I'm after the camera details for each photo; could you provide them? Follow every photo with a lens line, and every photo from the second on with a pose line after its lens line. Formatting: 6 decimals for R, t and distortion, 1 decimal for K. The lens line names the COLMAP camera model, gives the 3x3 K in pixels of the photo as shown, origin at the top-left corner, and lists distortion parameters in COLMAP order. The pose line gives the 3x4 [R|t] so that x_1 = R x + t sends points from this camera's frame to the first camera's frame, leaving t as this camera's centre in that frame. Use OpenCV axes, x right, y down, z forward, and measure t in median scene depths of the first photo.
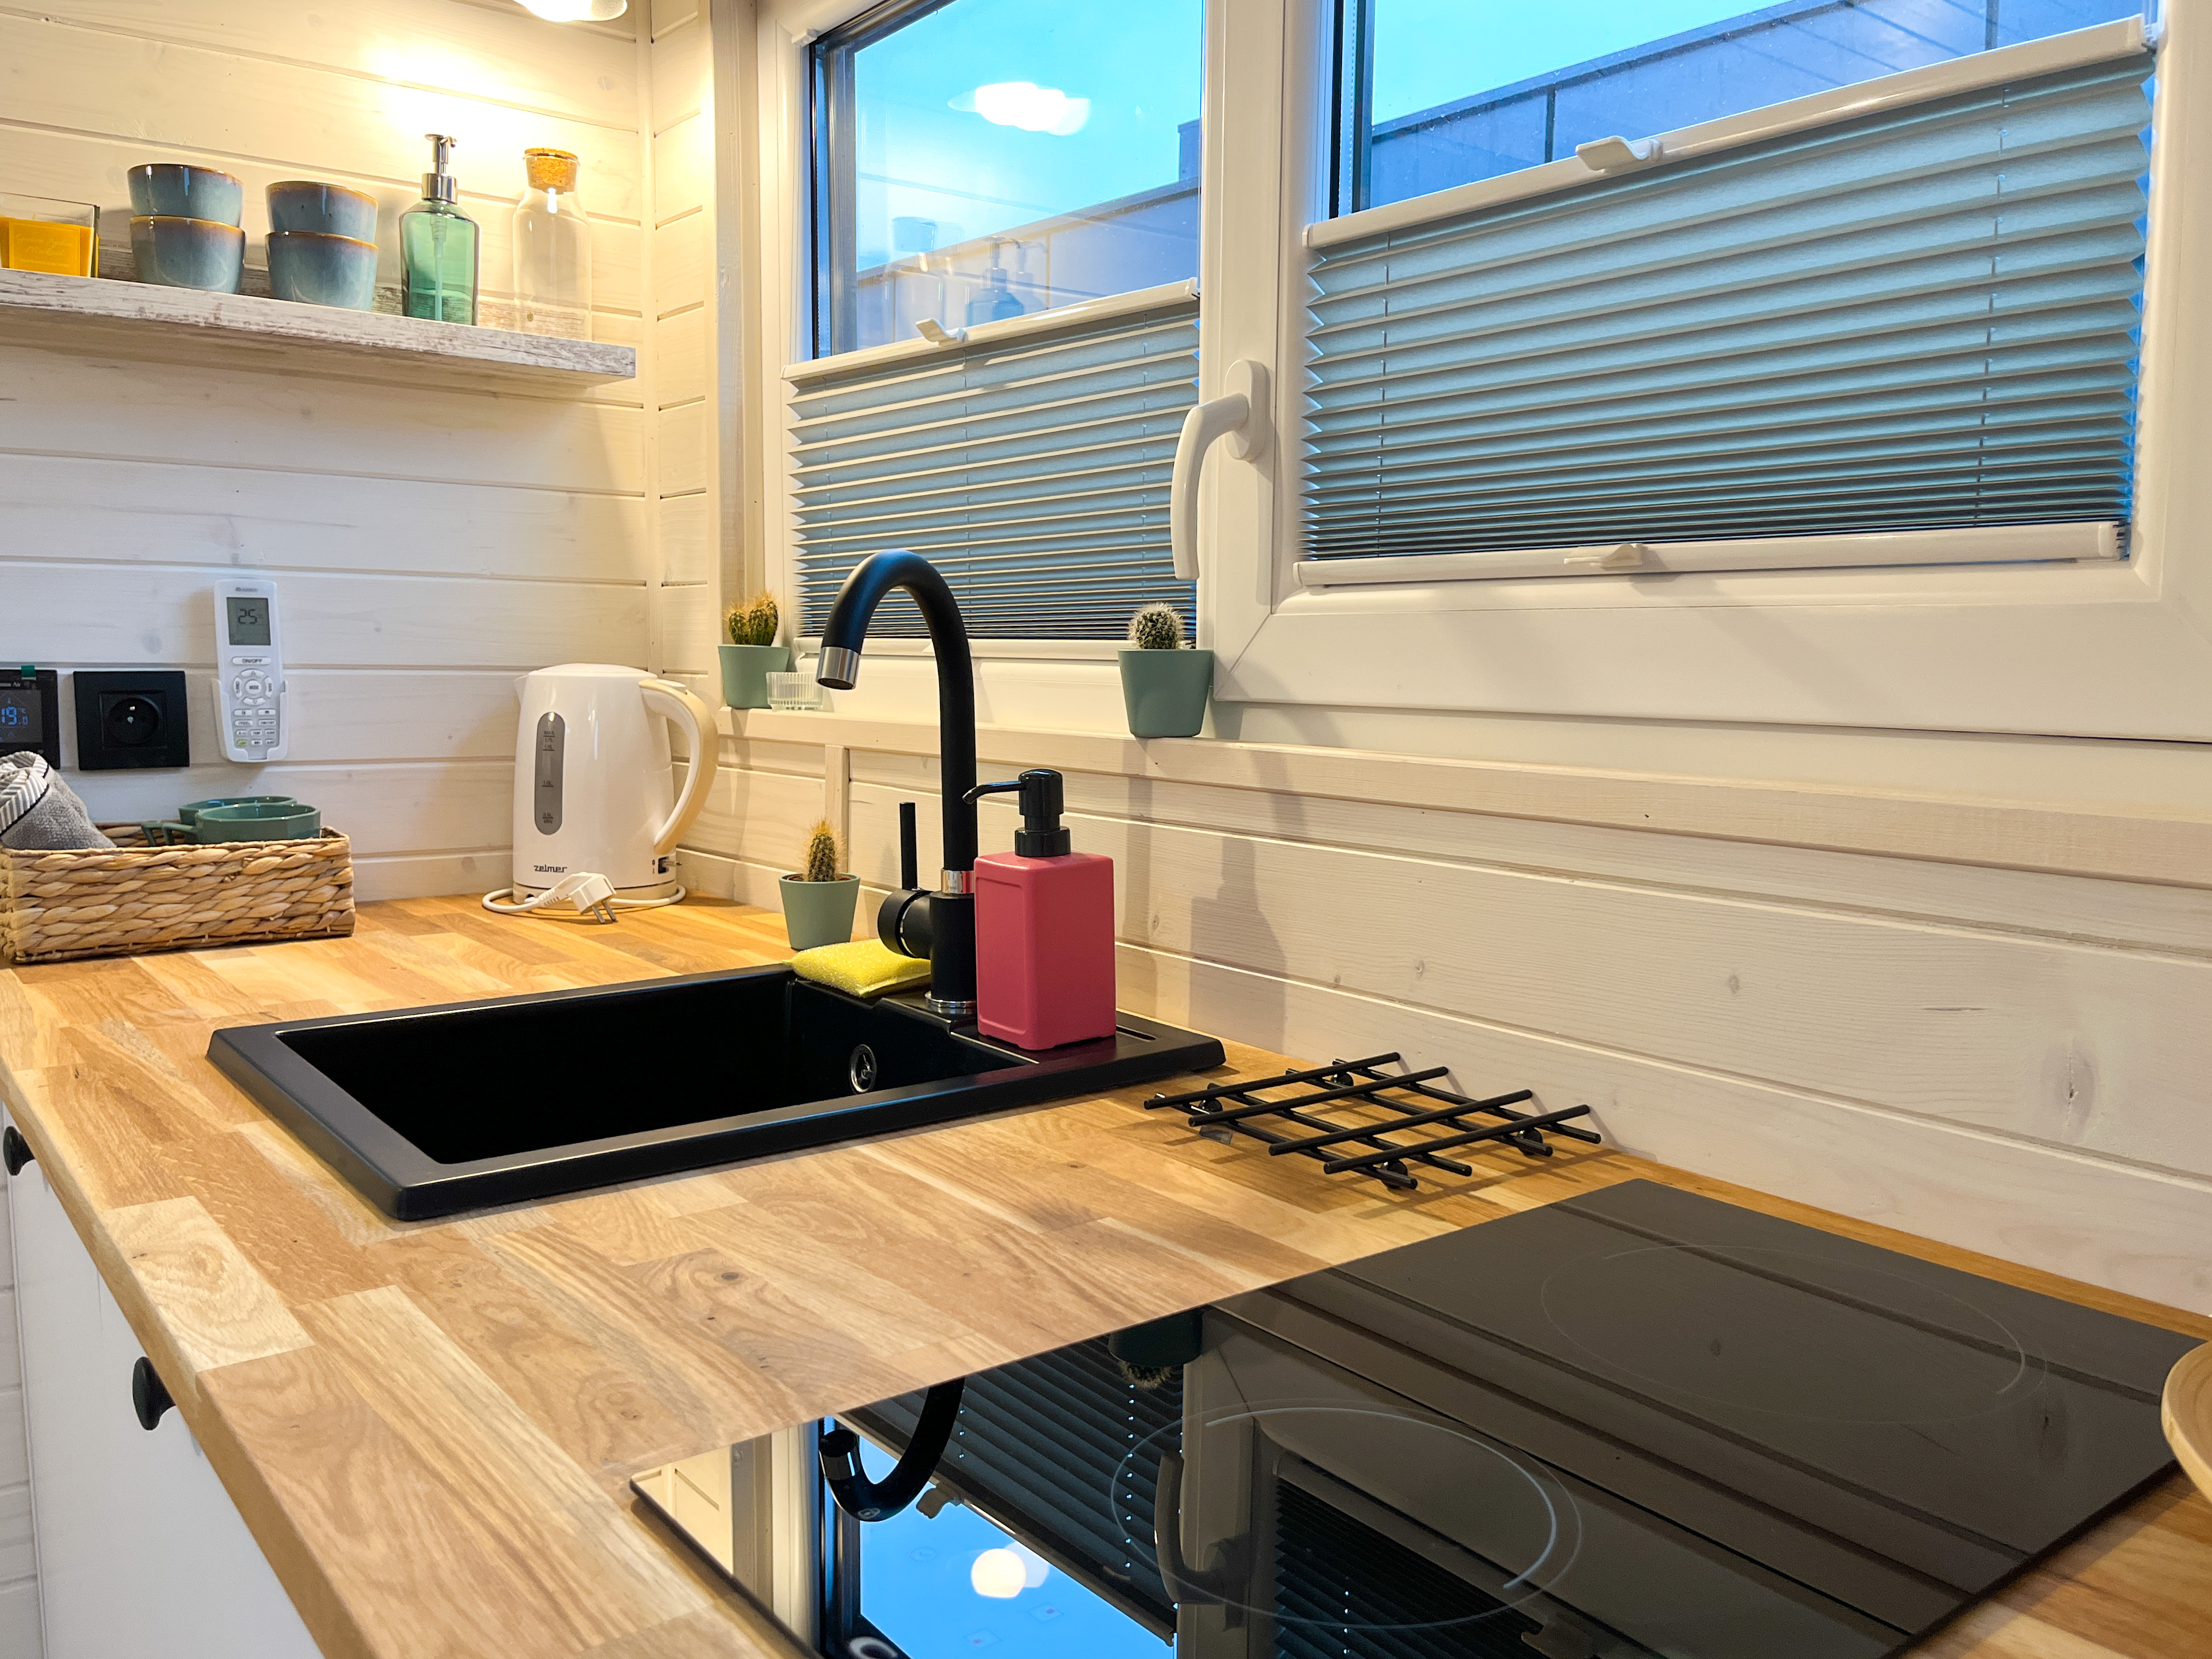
lens RADIAL K [[1758.5, 0, 1106.0], [0, 1758.5, 829.5], [0, 0, 1]] dist [0.058674, -0.073281]
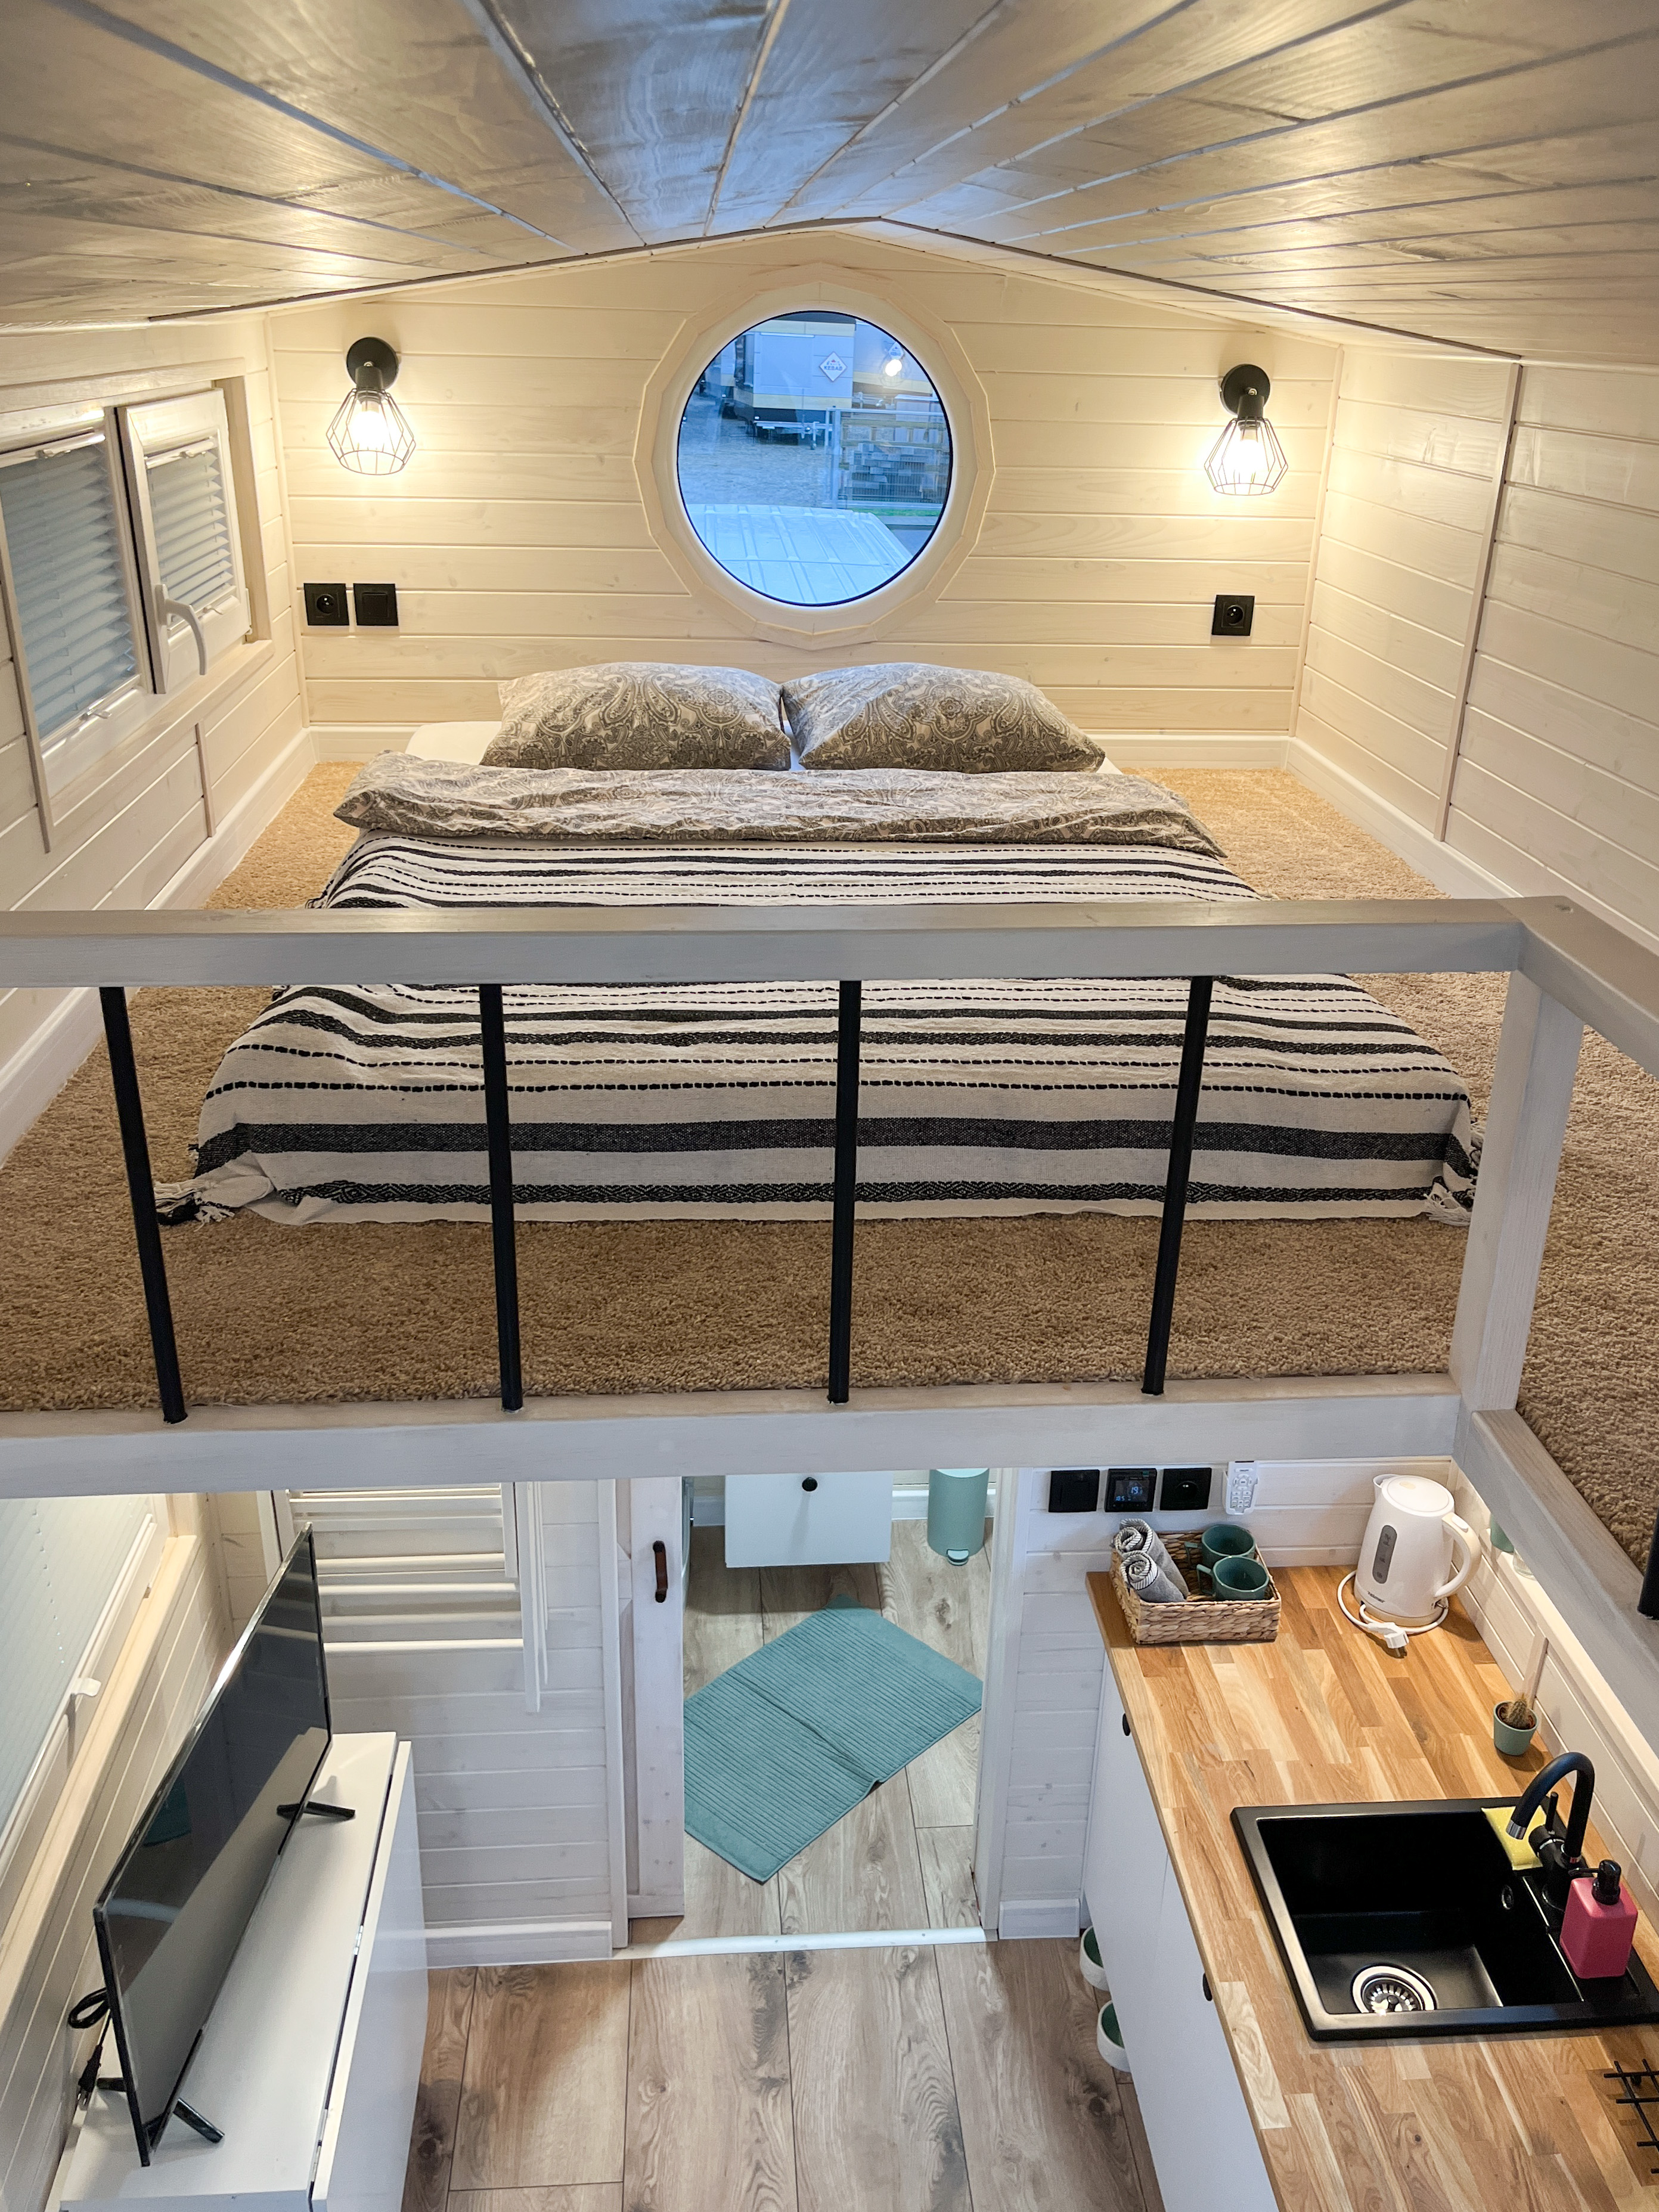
lens RADIAL K [[1832.8, 0, 847.0], [0, 1832.8, 1108.8], [0, 0, 1]] dist [0.053232, -0.072878]
pose [[0.838803, 0.232223, -0.492424, 0.077522], [-0.074855, 0.945071, 0.318177, -1.550453], [0.539264, -0.230028, 0.810112, -1.113385]]
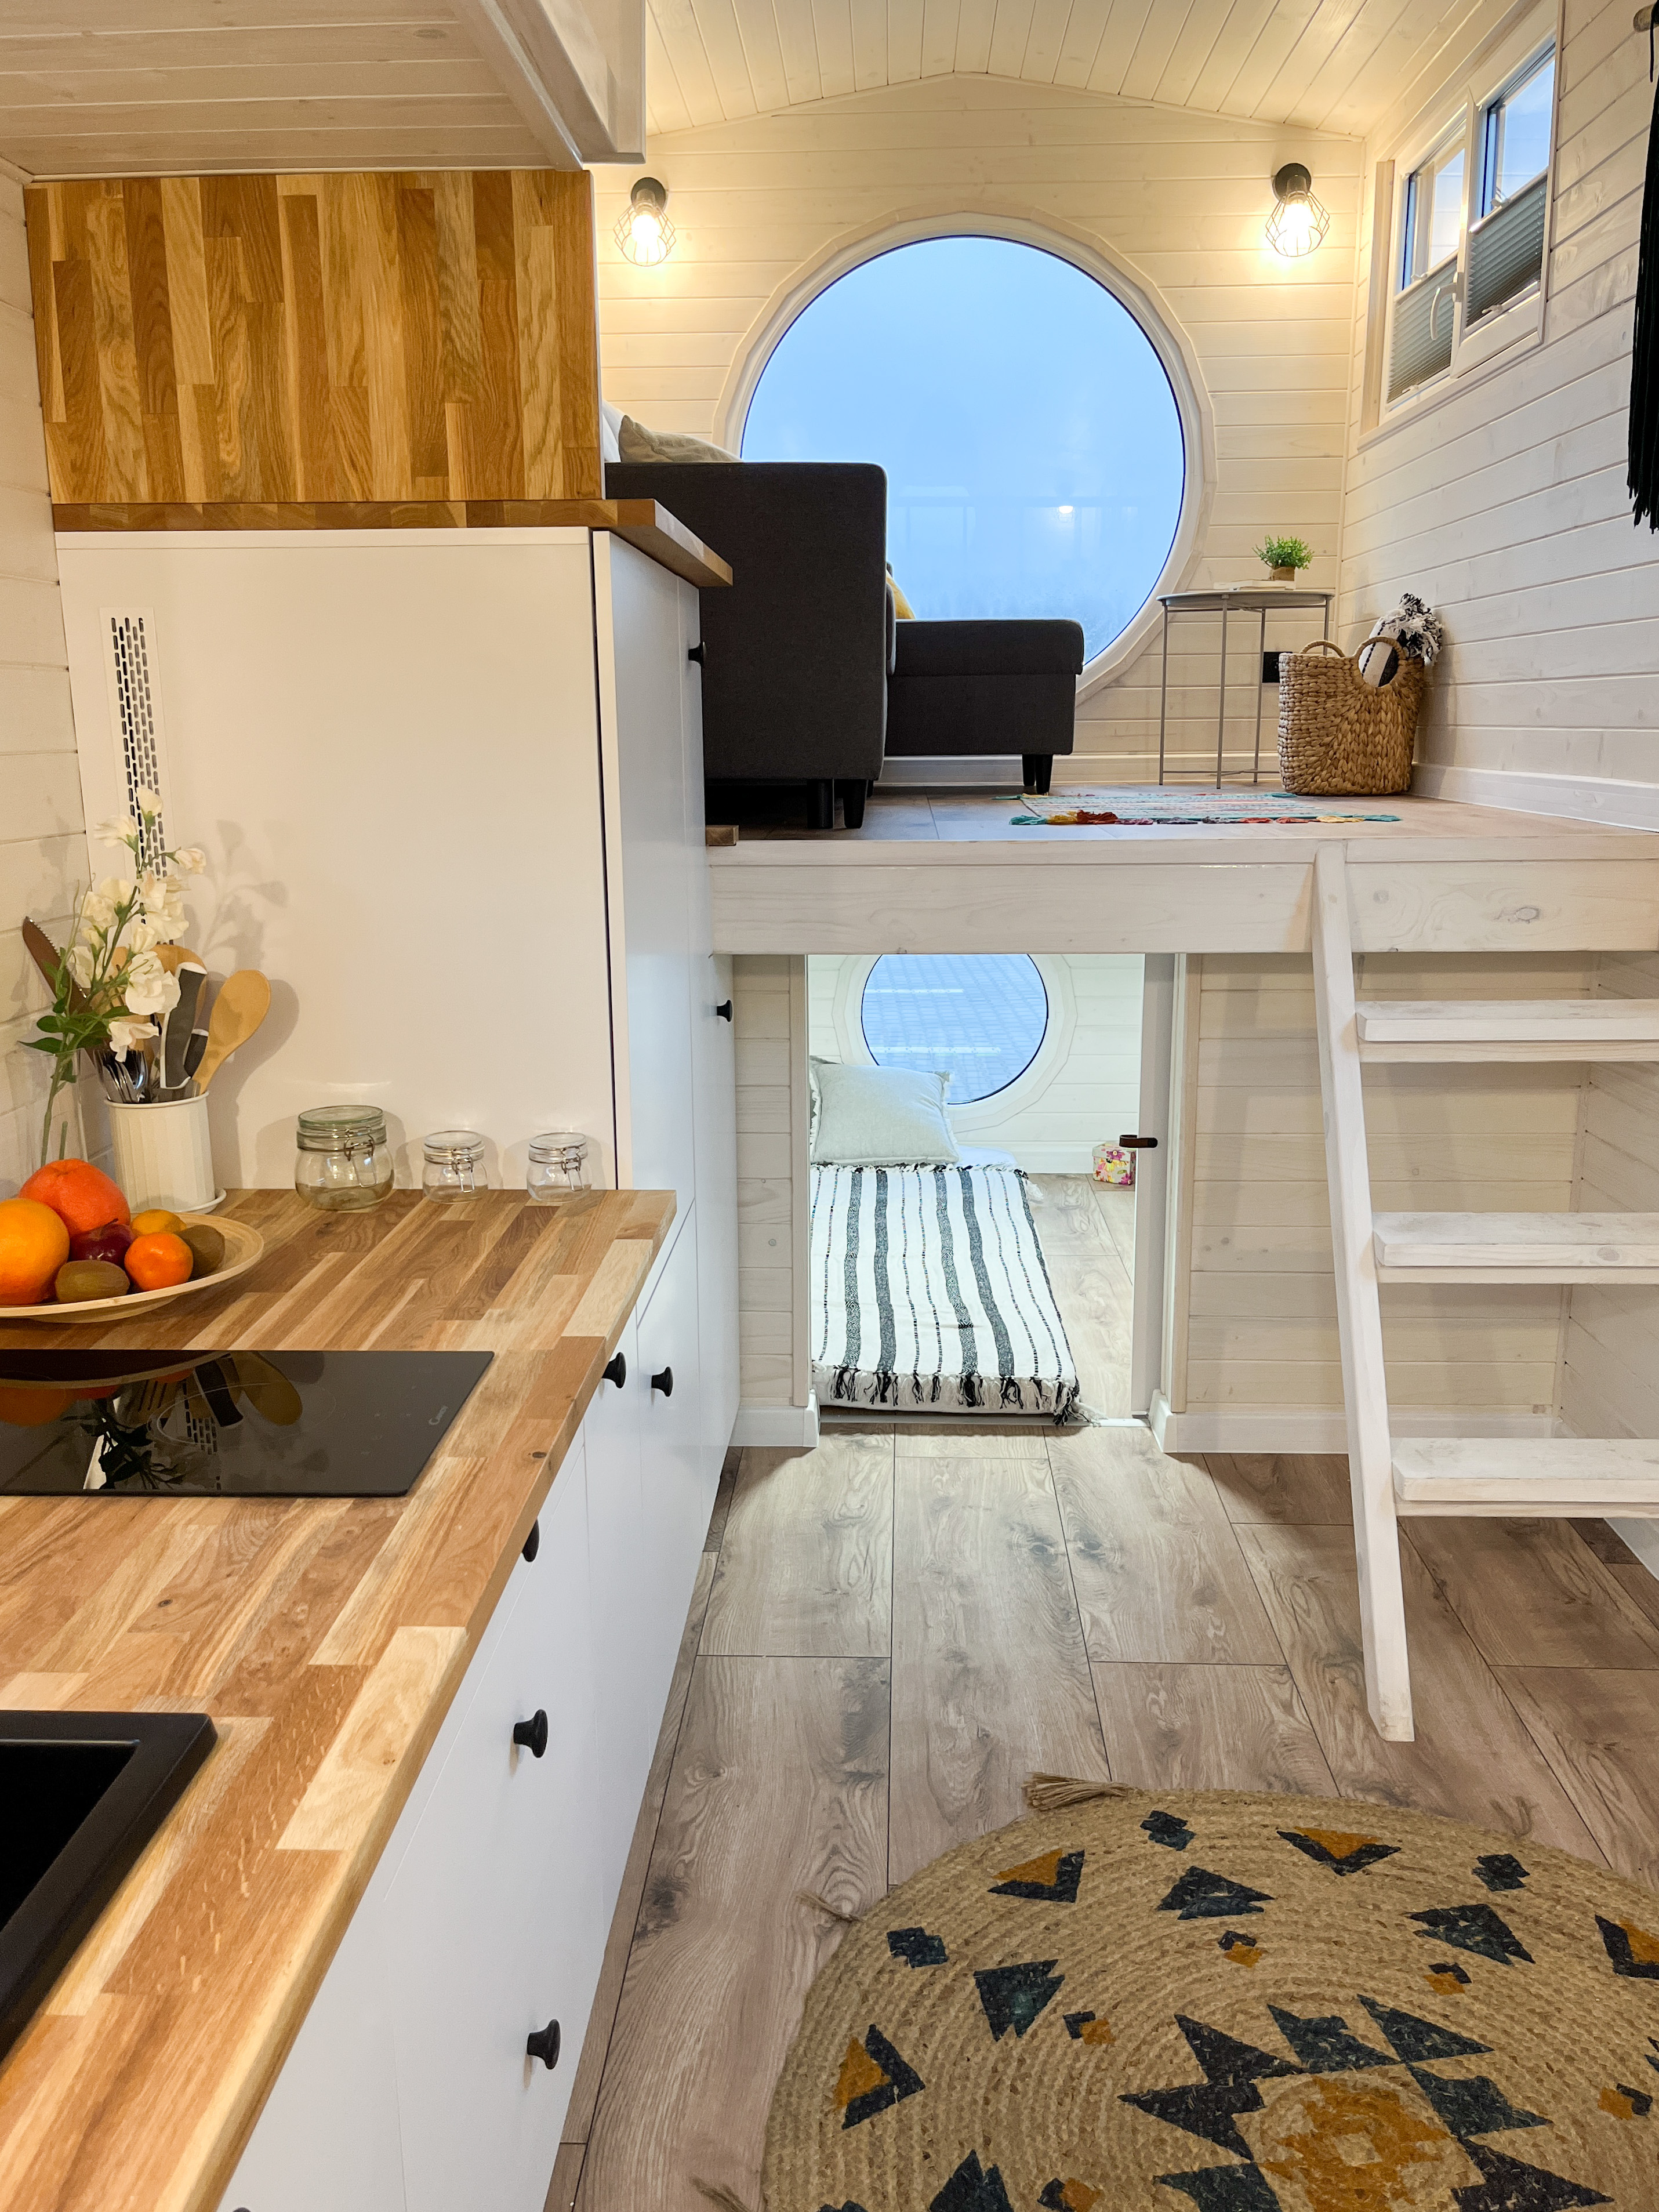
lens RADIAL K [[1758.2, 0, 834.1], [0, 1758.2, 1129.0], [0, 0, 1]] dist [0.058674, -0.073281]
pose [[-0.769554, -0.145623, 0.621756, -1.002469], [0.068264, 0.949313, 0.306831, -0.361228], [-0.634922, 0.278567, -0.720607, 1.060536]]
